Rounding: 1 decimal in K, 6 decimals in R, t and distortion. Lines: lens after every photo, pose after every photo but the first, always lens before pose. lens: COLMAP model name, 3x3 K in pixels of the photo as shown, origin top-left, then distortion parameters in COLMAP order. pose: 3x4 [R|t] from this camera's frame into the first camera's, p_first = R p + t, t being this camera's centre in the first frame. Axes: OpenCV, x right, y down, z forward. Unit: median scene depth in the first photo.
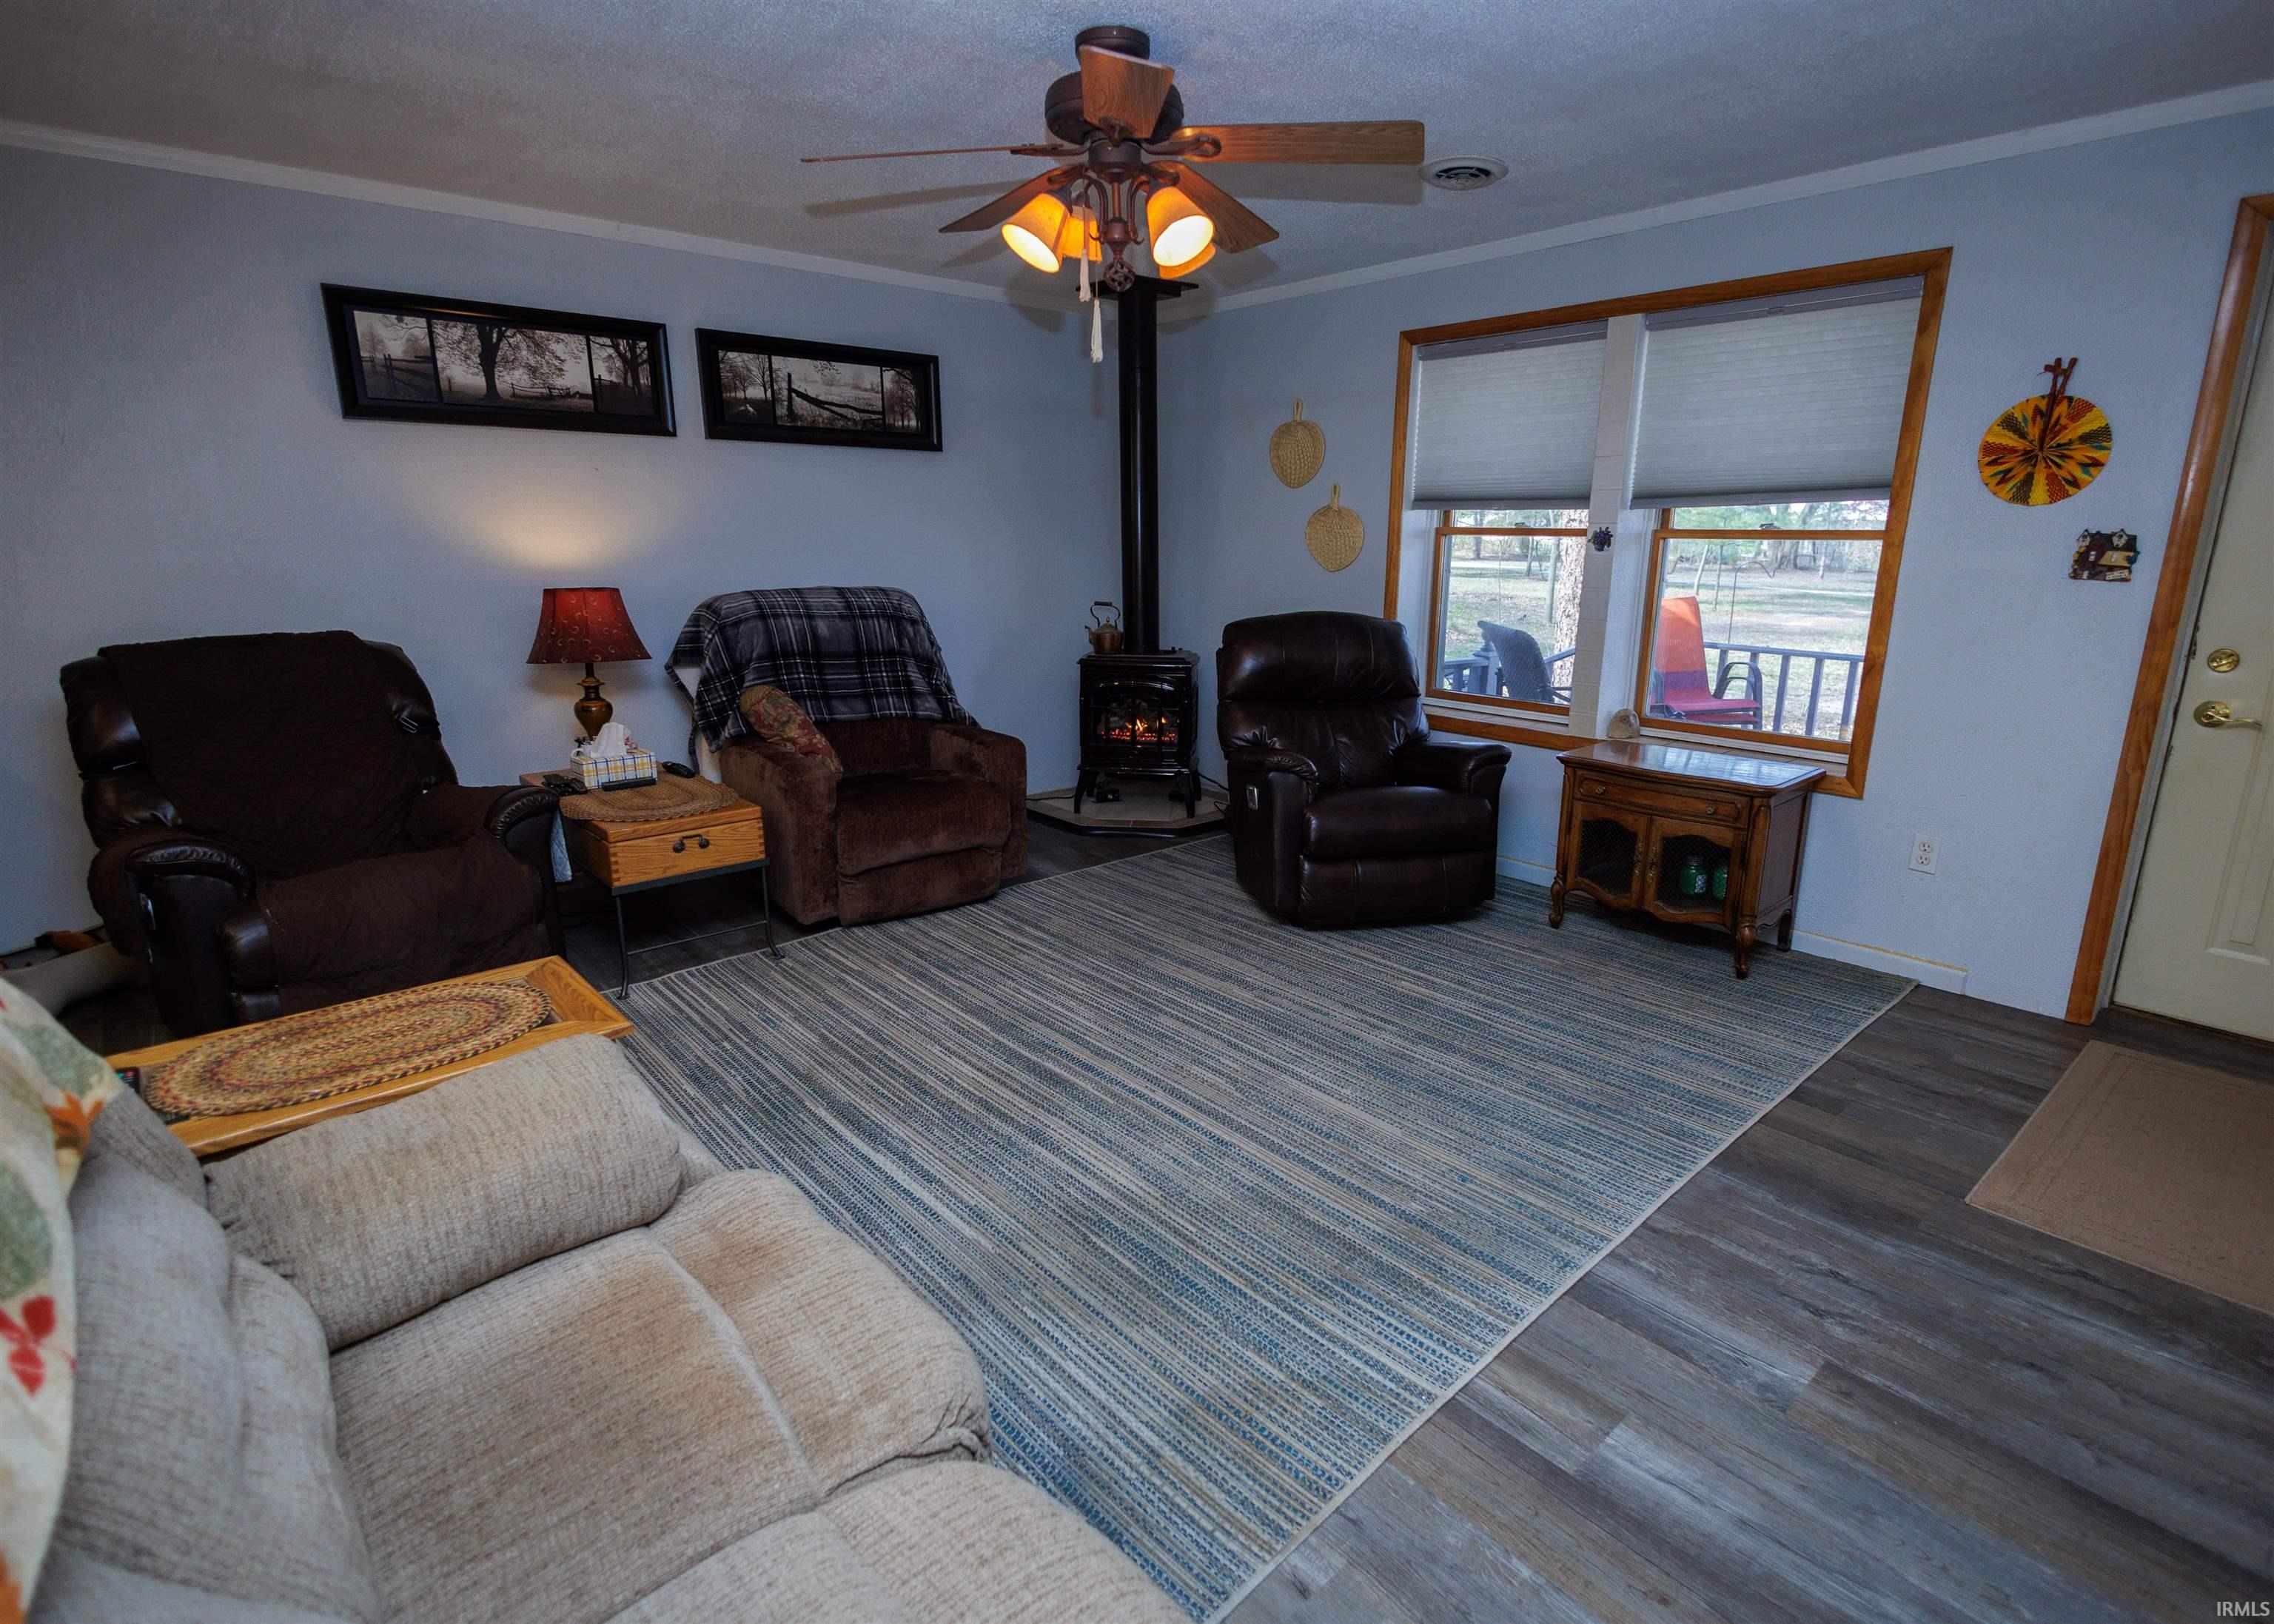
lens RADIAL K [[1119.3, 0, 1202.3], [0, 1119.3, 811.0], [0, 0, 1]] dist [0.015005, -0.001083]
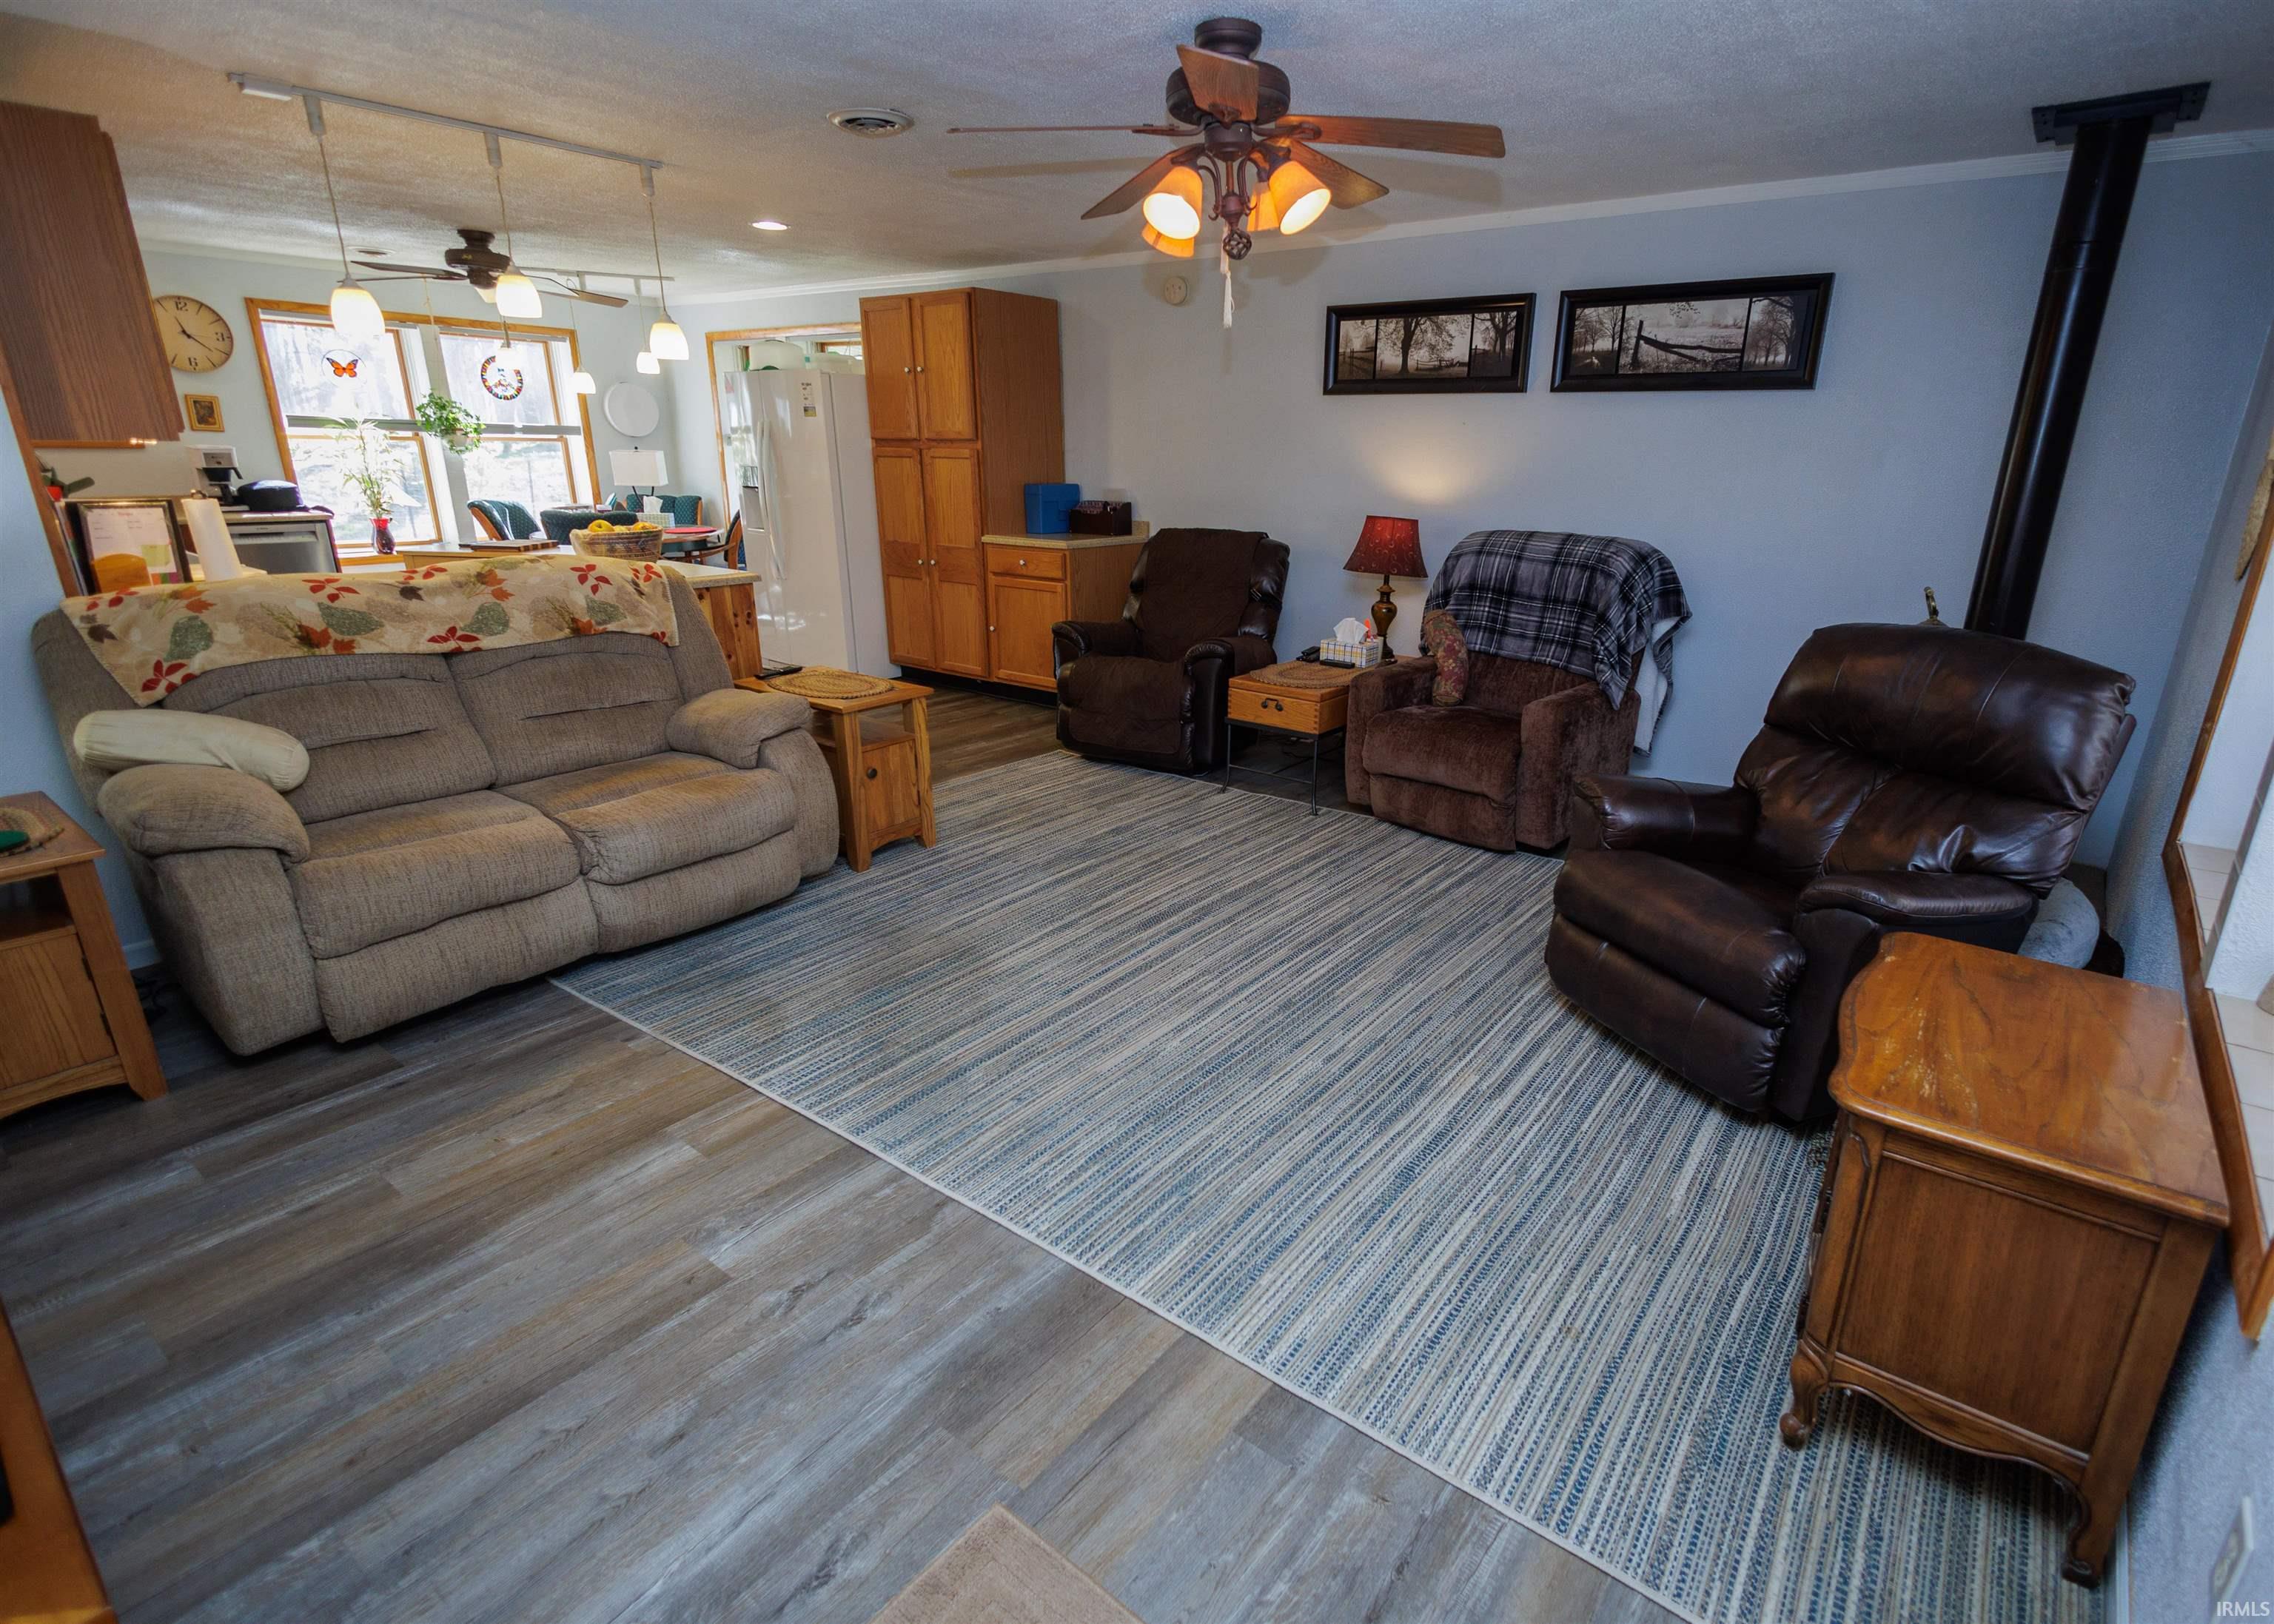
lens RADIAL K [[1119.3, 0, 1202.3], [0, 1119.3, 811.0], [0, 0, 1]] dist [0.015005, -0.001083]
pose [[0.186336, 0.305429, -0.933805, 0.750850], [-0.261839, 0.931514, 0.252431, -0.153467], [0.946953, 0.197469, 0.253548, 0.536495]]
